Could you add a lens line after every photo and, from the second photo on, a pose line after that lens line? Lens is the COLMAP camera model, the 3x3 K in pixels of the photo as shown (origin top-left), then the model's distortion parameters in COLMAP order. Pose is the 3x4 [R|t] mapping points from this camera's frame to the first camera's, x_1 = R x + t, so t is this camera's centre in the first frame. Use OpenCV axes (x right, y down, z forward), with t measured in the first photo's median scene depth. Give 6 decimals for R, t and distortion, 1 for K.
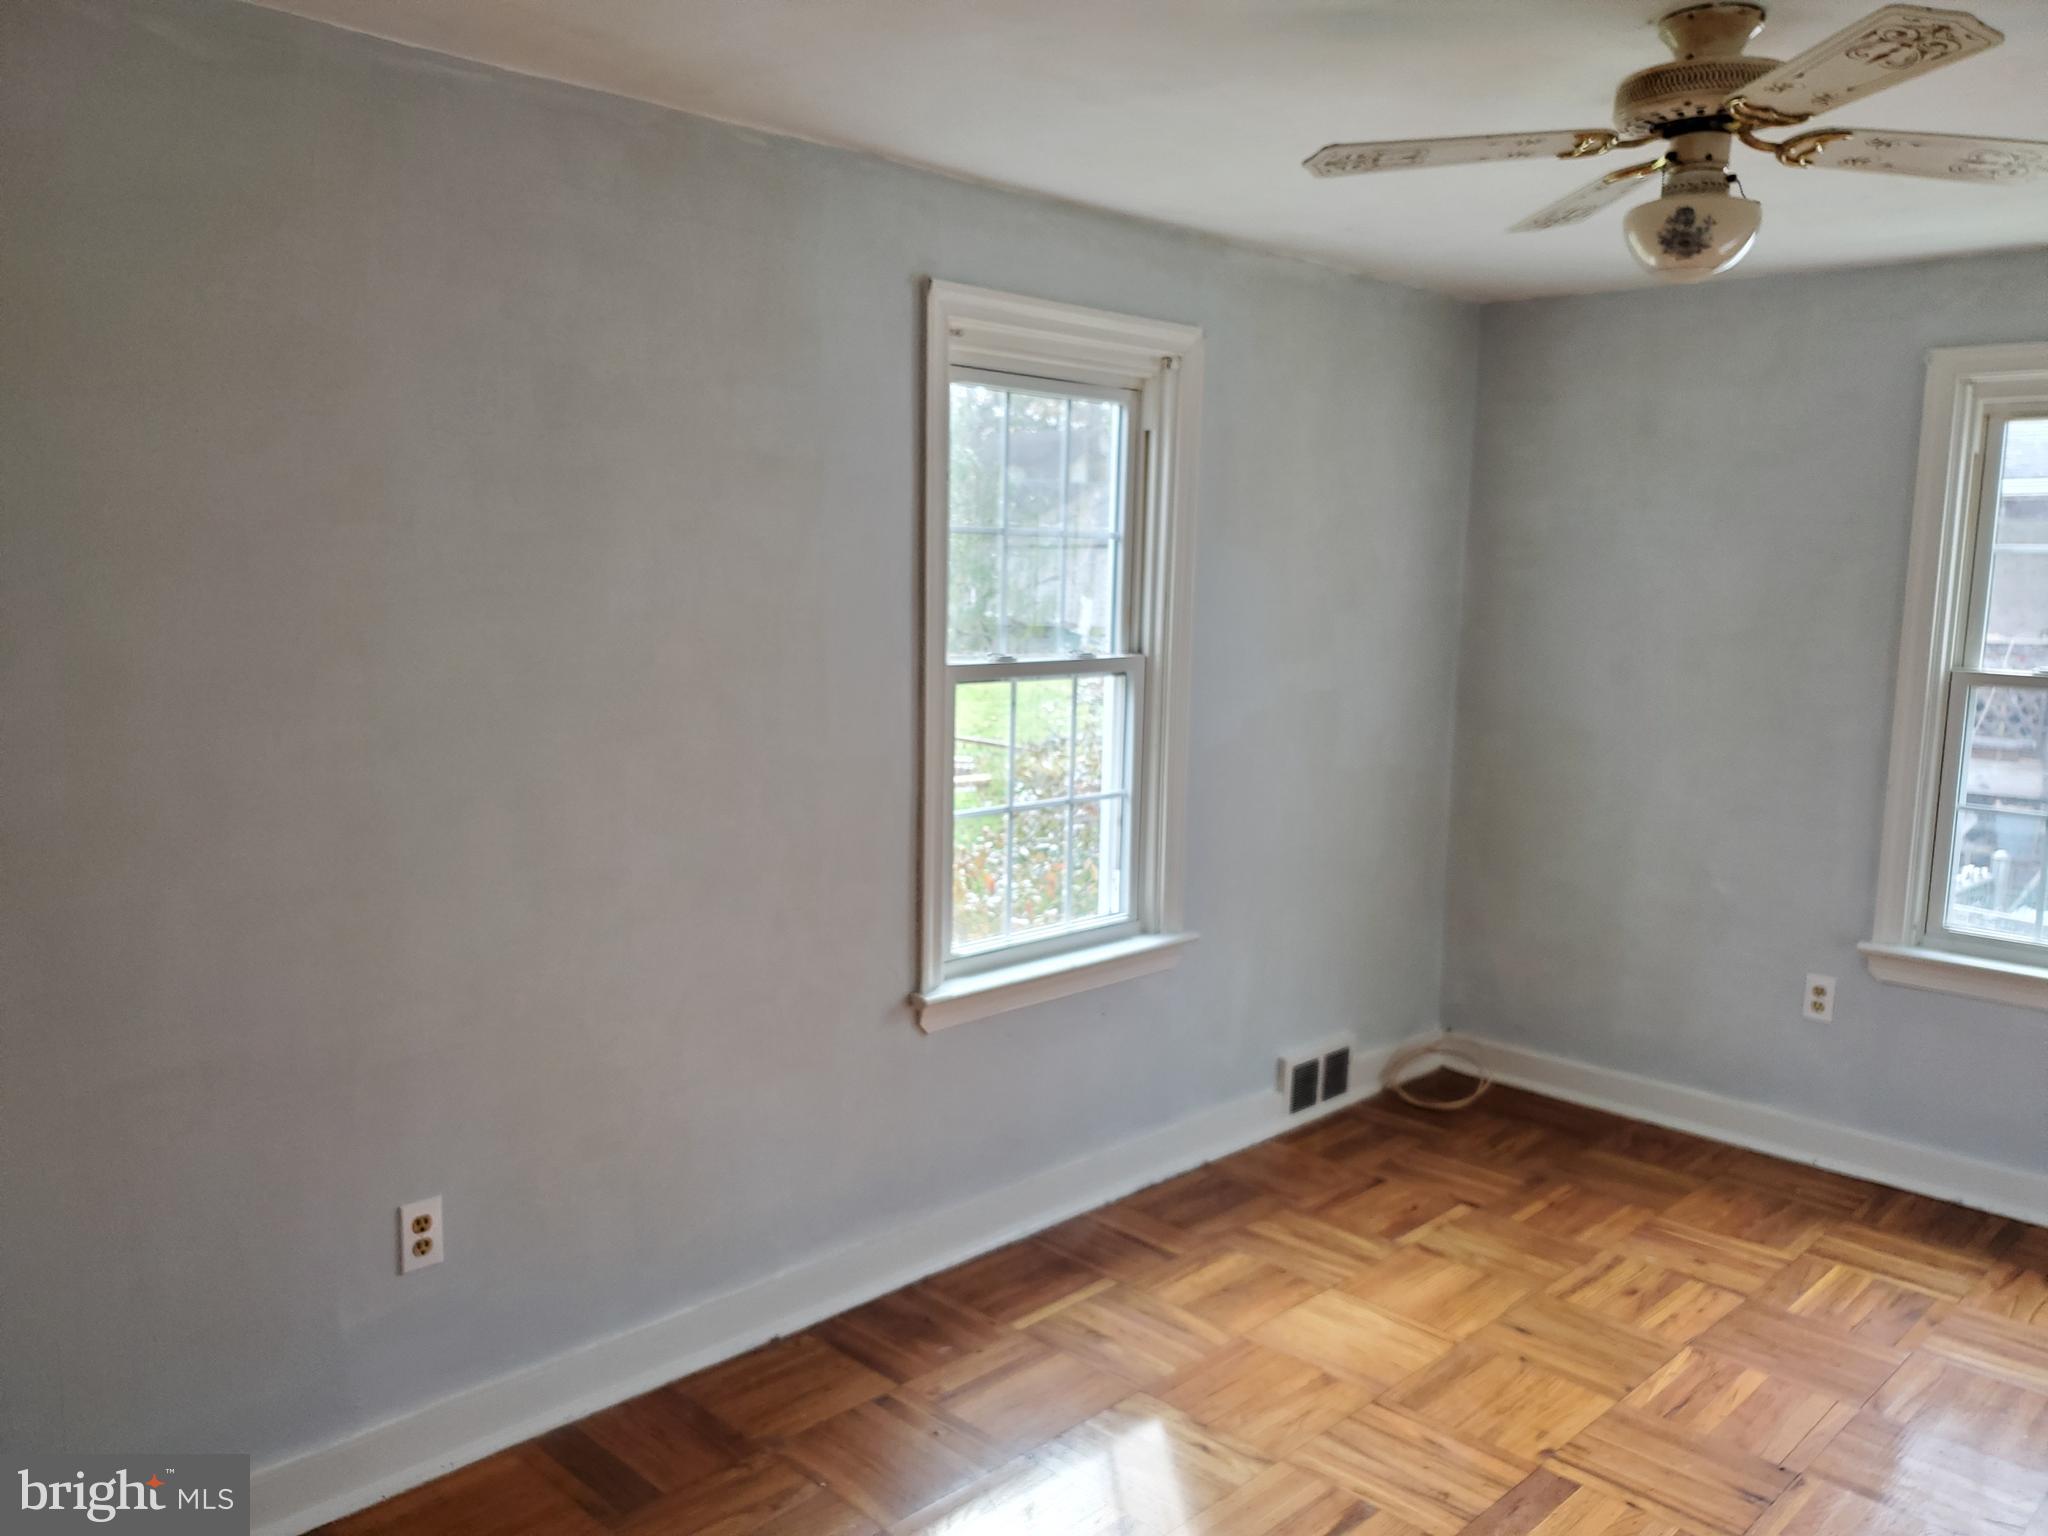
lens RADIAL K [[1599.3, 0, 985.3], [0, 1599.3, 771.1], [0, 0, 1]] dist [-0.004748, 0.002947]
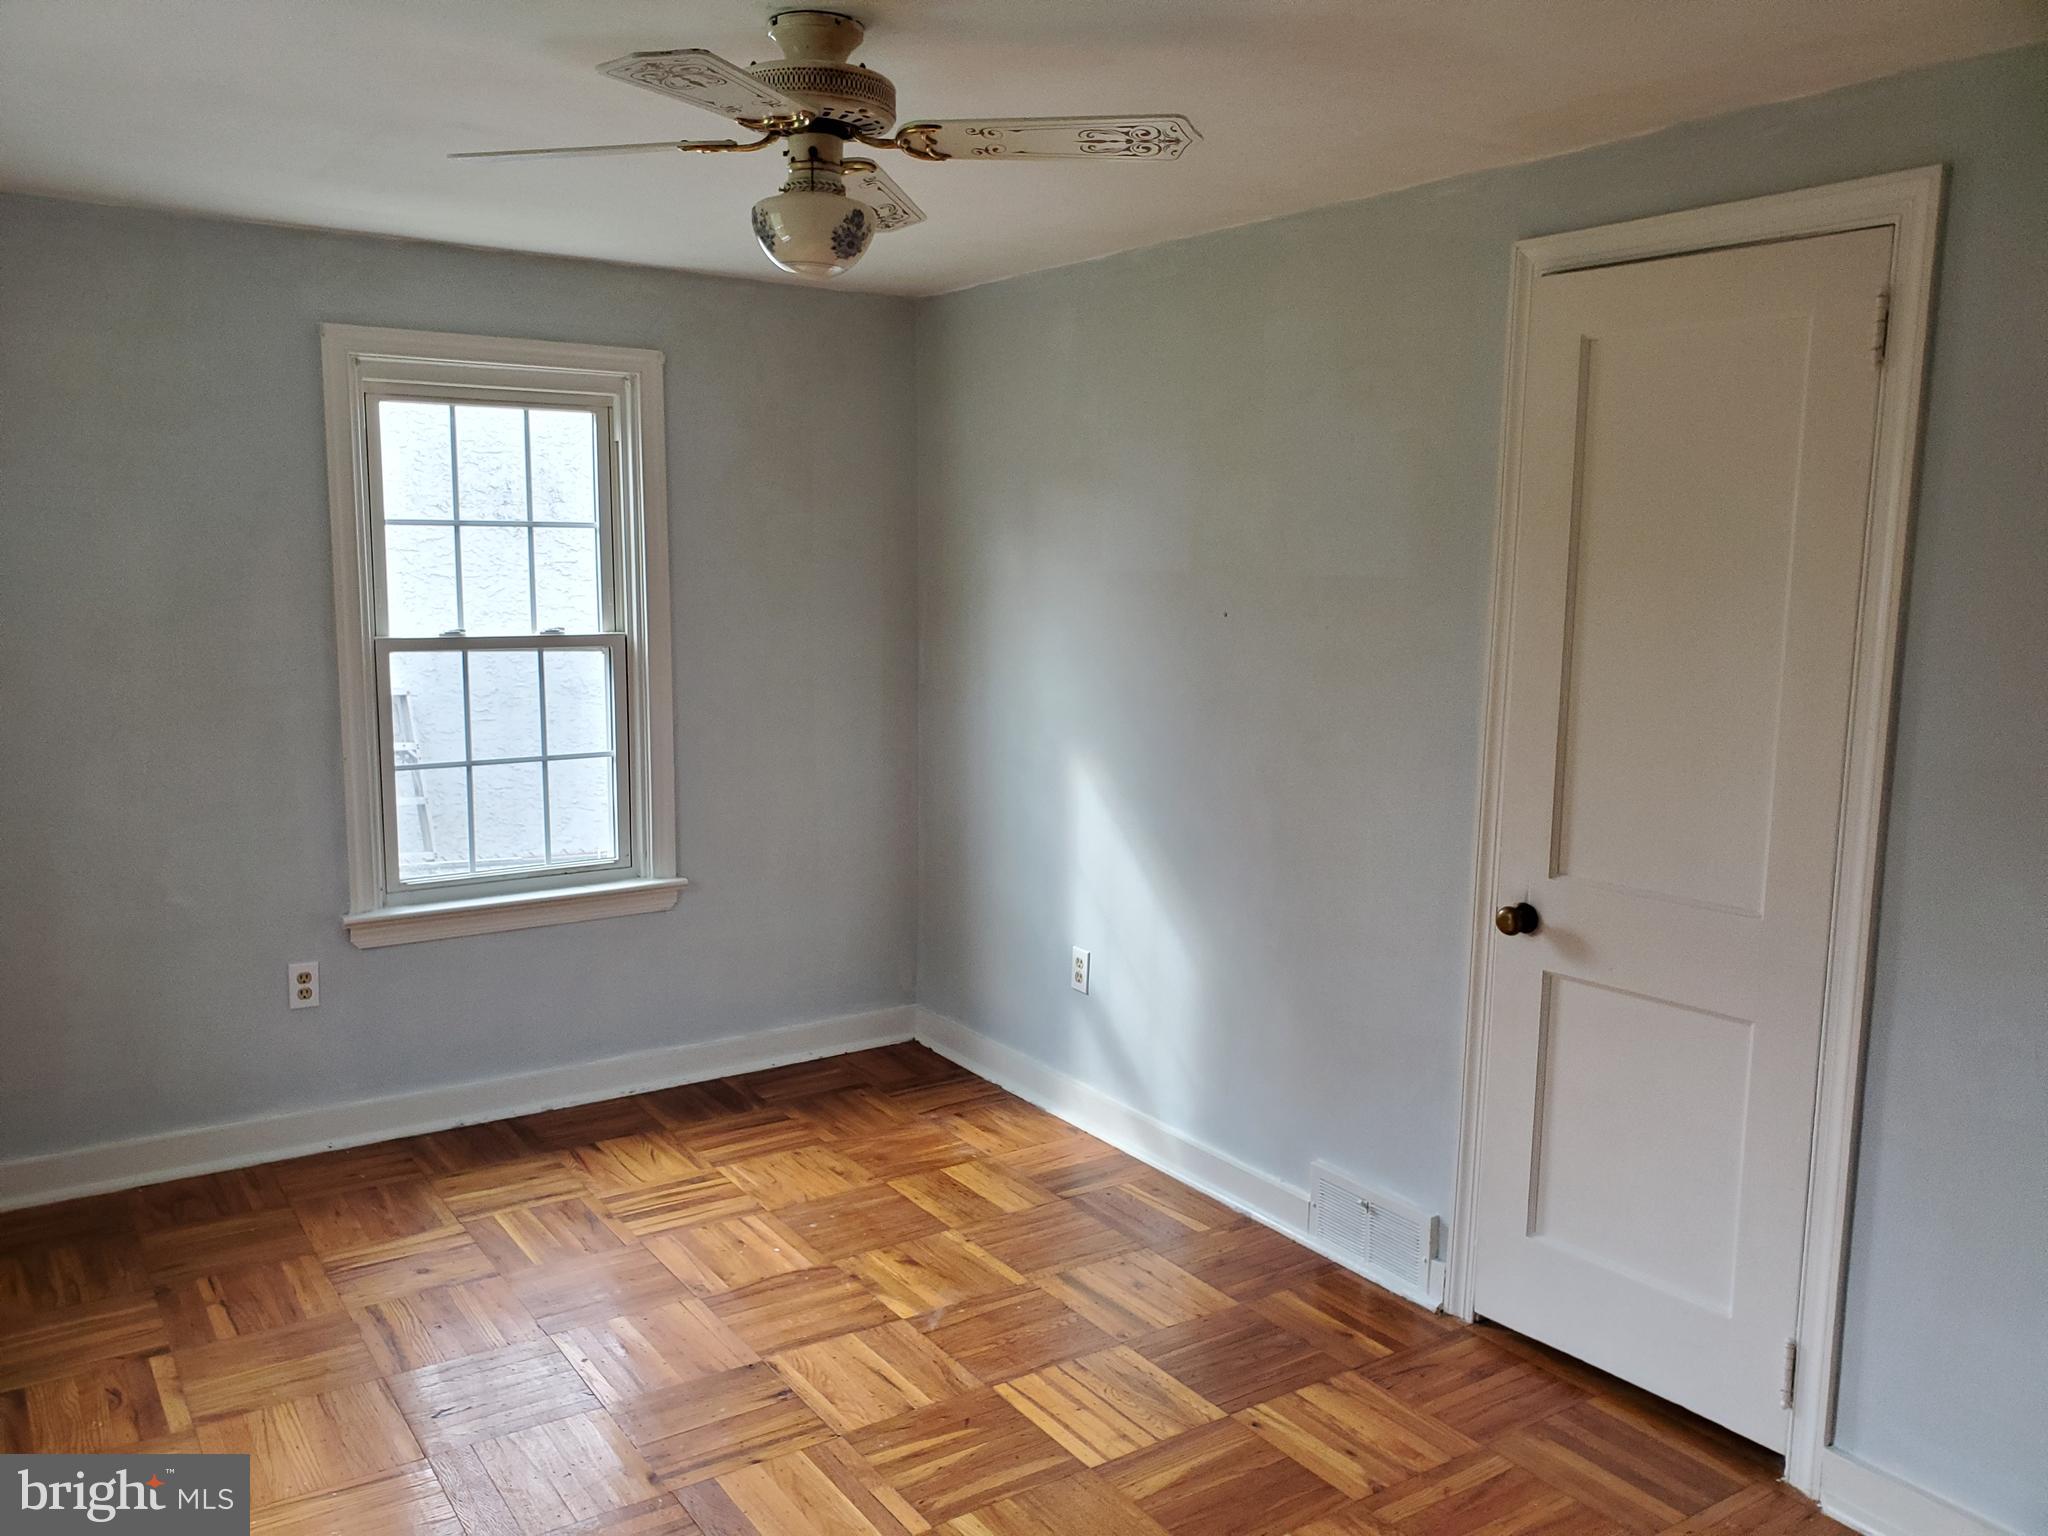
lens RADIAL K [[1599.3, 0, 985.3], [0, 1599.3, 771.1], [0, 0, 1]] dist [-0.004748, 0.002947]
pose [[0.197905, -0.153607, 0.968111, -0.341903], [0.123781, 0.983655, 0.130769, -0.066358], [-0.972374, 0.093954, 0.213684, 0.408119]]
